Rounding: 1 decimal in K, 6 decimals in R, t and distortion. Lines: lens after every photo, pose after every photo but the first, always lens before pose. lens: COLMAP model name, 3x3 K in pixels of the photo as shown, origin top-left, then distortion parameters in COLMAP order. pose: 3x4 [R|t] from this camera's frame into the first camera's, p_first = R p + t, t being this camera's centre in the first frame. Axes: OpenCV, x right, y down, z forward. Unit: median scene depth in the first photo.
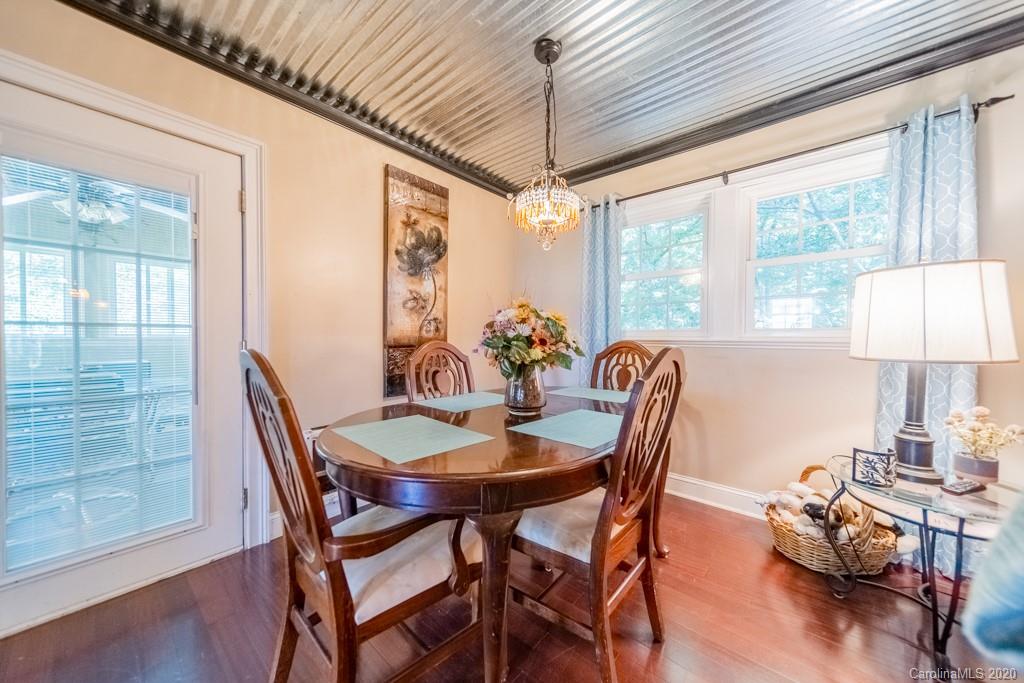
lens RADIAL K [[361.2, 0, 521.2], [0, 361.2, 340.8], [0, 0, 1]] dist [0.000166, -0.000007]
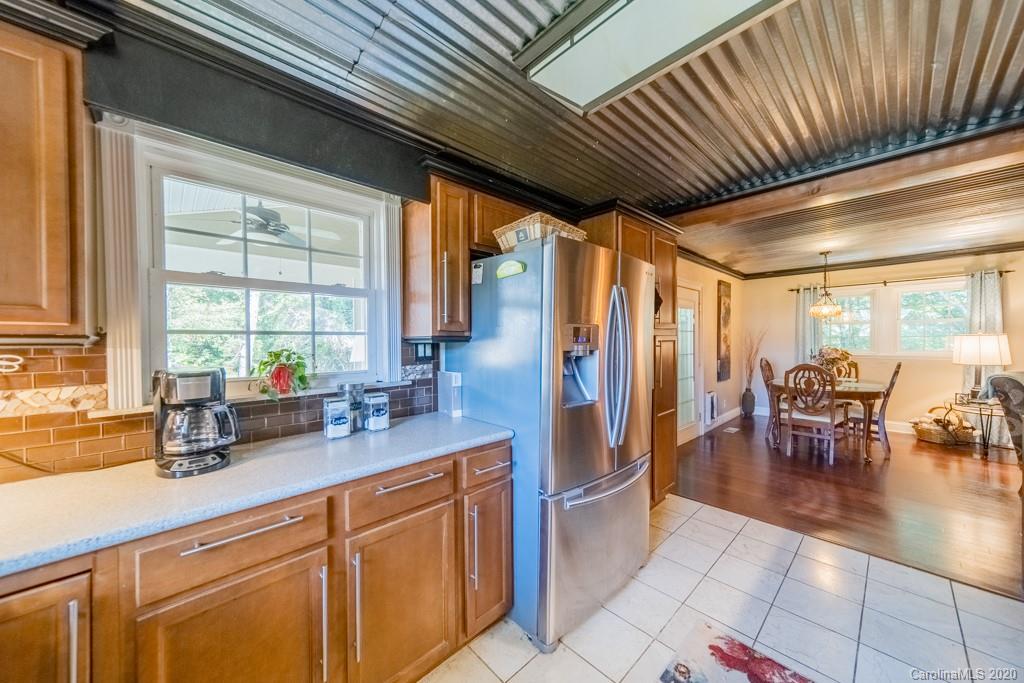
lens RADIAL K [[361.2, 0, 521.2], [0, 361.2, 340.8], [0, 0, 1]] dist [0.000166, -0.000007]
pose [[0.994810, -0.007790, -0.101447, -1.997813], [0.006658, 0.999912, -0.011498, -0.111868], [0.101527, 0.010763, 0.994775, -1.996720]]
